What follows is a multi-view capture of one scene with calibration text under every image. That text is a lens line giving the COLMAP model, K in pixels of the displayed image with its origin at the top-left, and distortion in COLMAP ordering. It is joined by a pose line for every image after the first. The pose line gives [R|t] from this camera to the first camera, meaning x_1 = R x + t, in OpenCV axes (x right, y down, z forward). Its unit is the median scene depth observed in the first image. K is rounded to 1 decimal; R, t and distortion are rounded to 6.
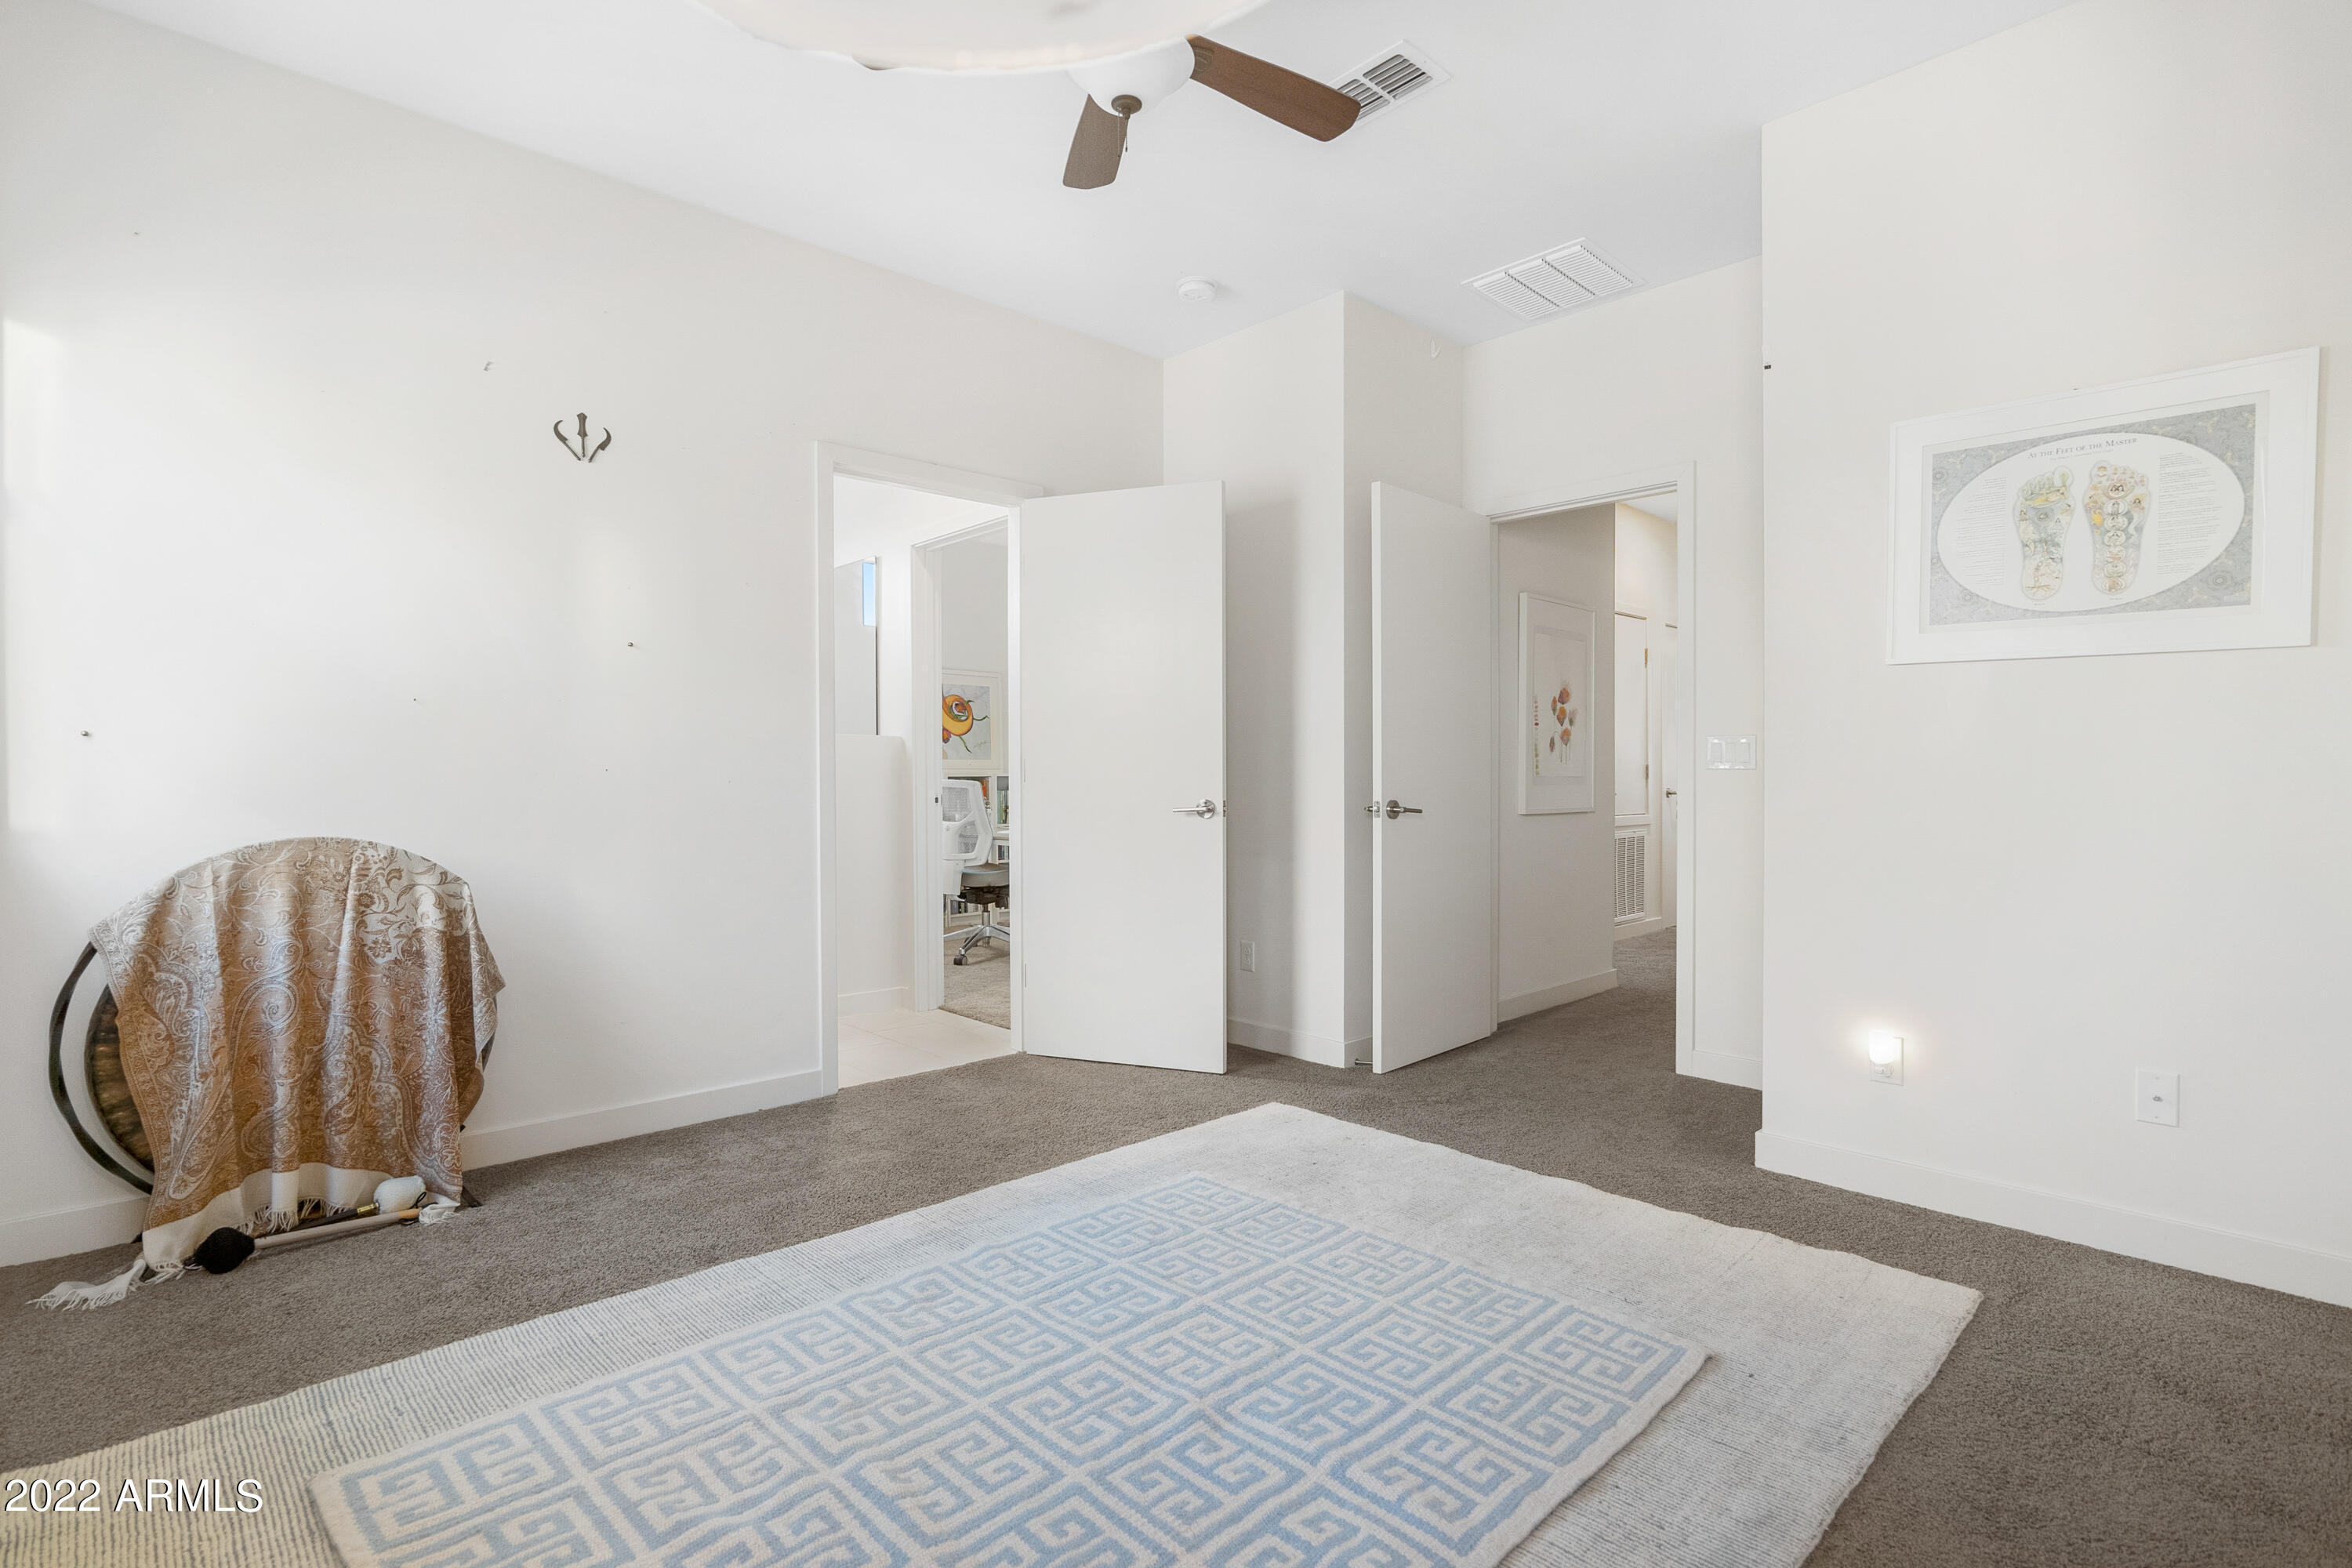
lens RADIAL K [[1137.4, 0, 1182.2], [0, 1137.4, 775.2], [0, 0, 1]] dist [-0.016612, 0.001407]
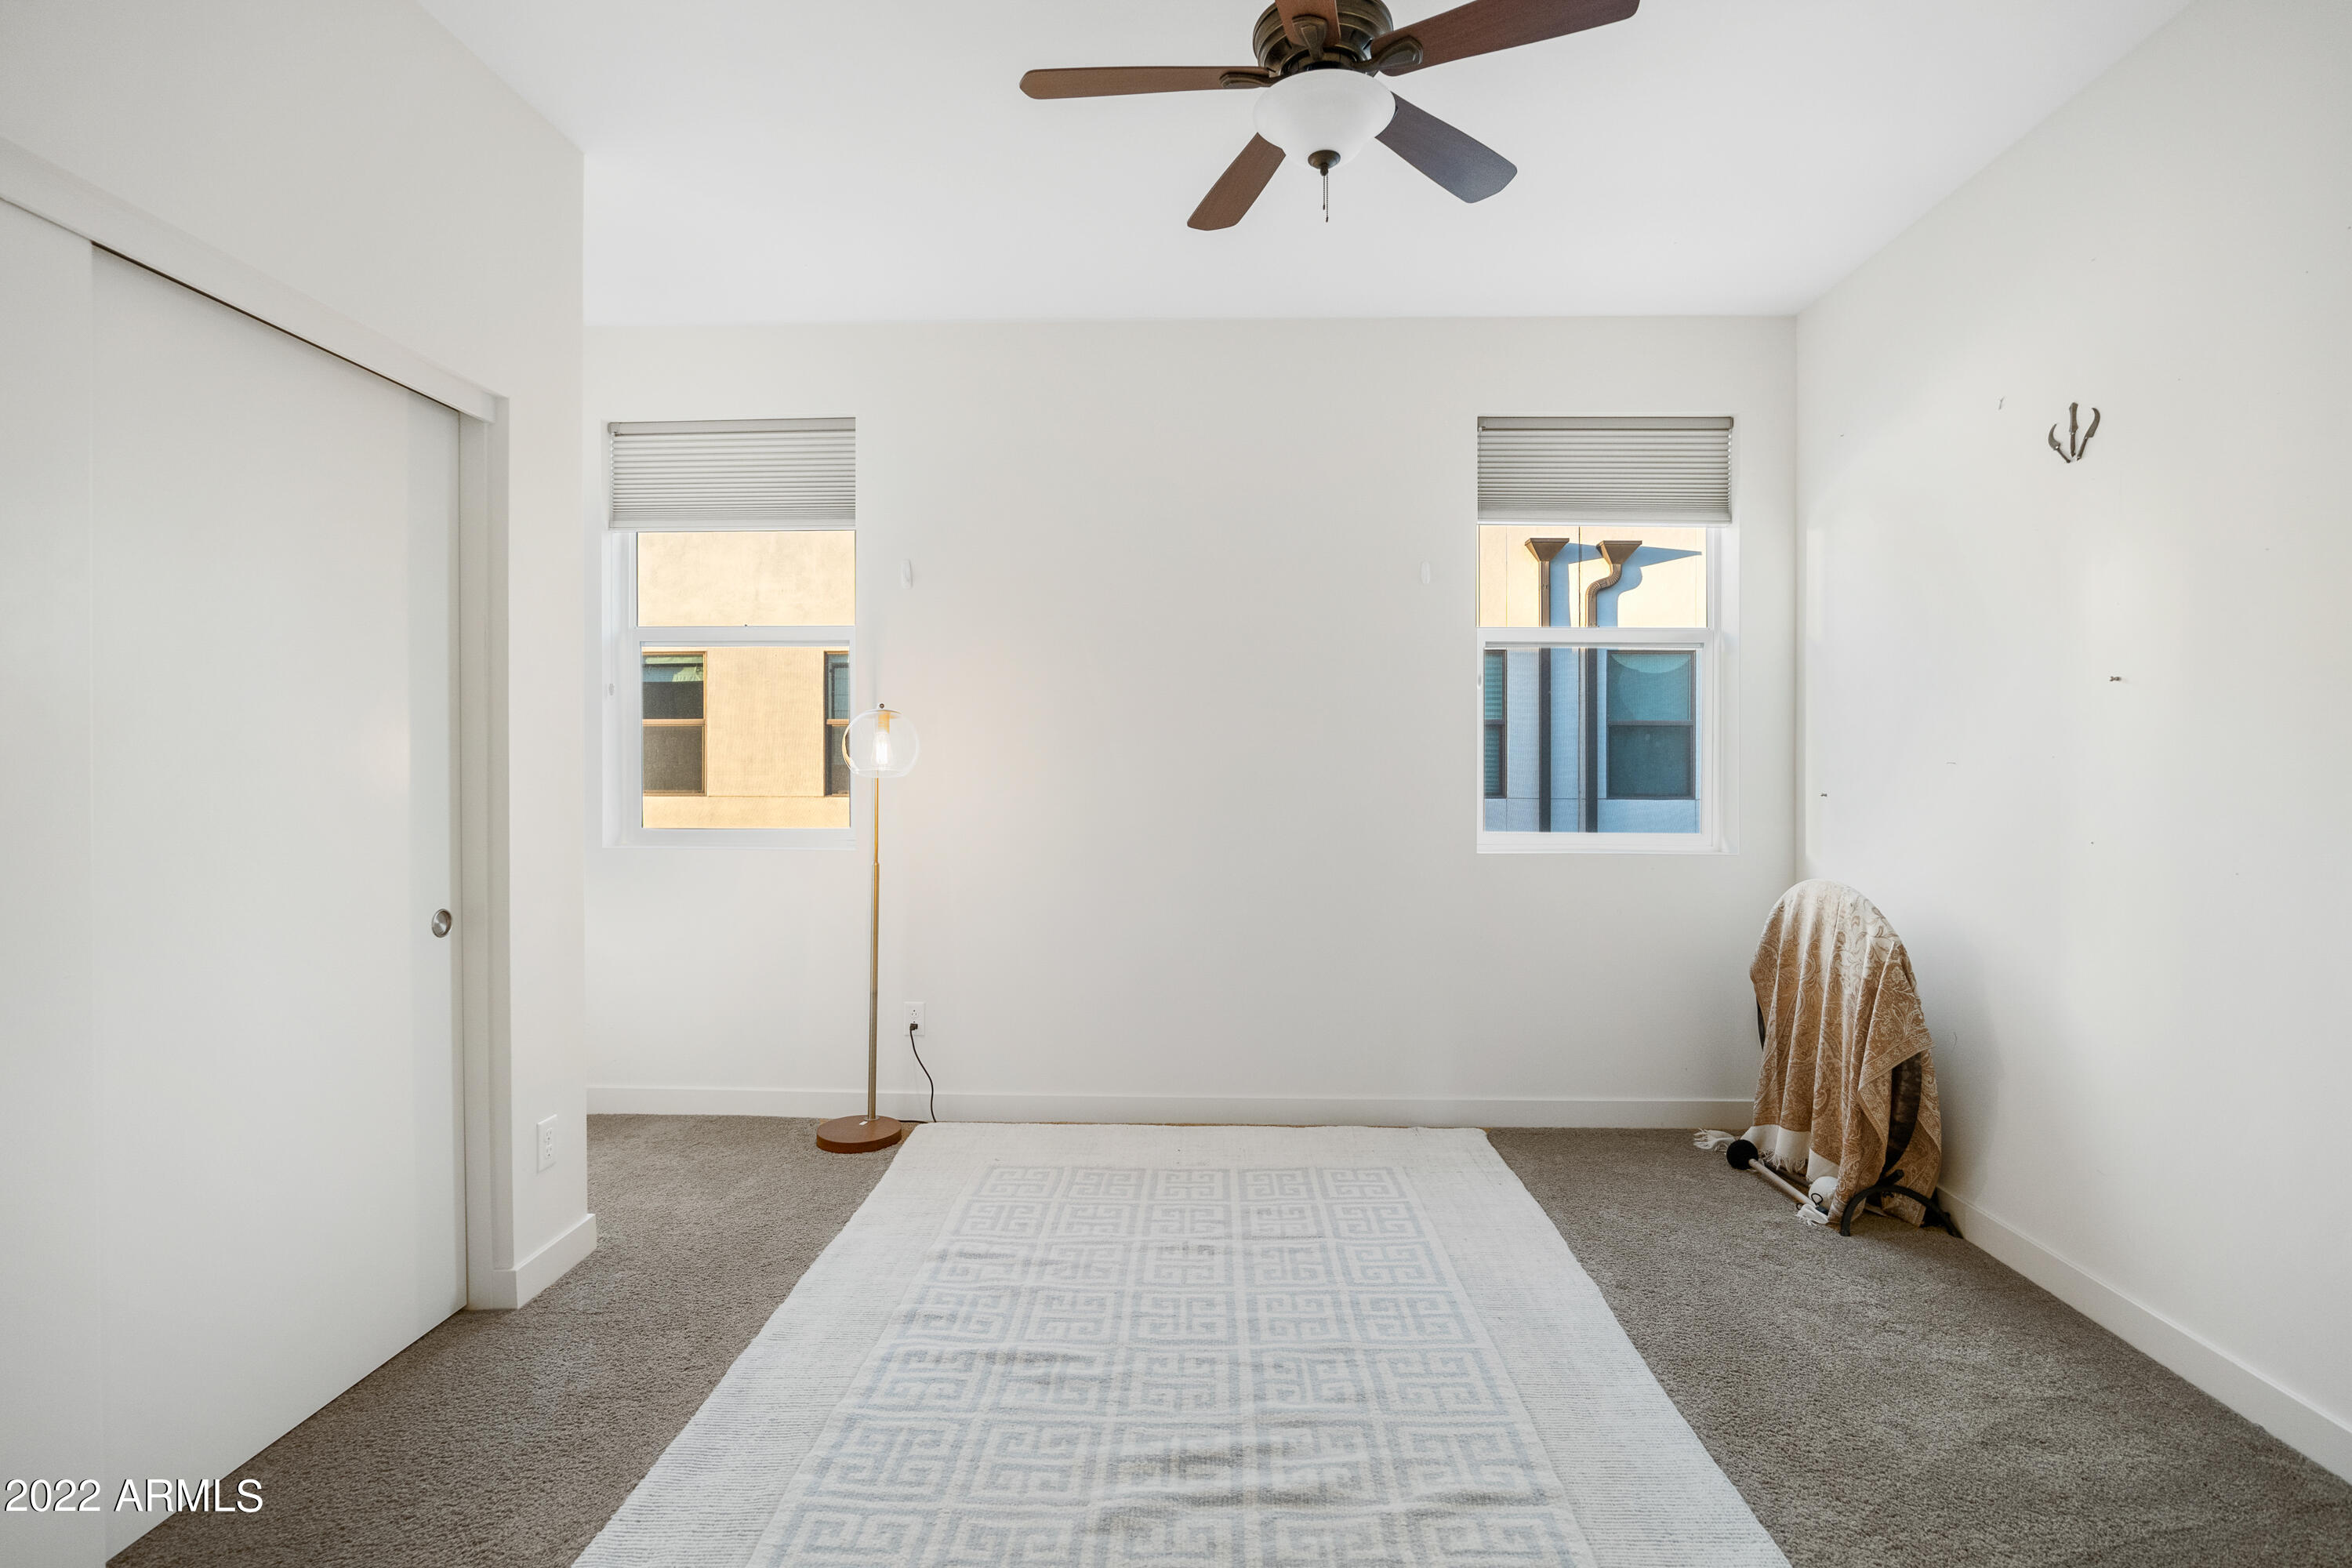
lens RADIAL K [[1137.4, 0, 1182.2], [0, 1137.4, 775.2], [0, 0, 1]] dist [-0.016612, 0.001407]
pose [[-0.730907, 0.003726, -0.682466, 0.585538], [-0.004270, 0.999941, 0.010032, -0.068033], [0.682463, 0.010247, -0.730848, 1.374000]]
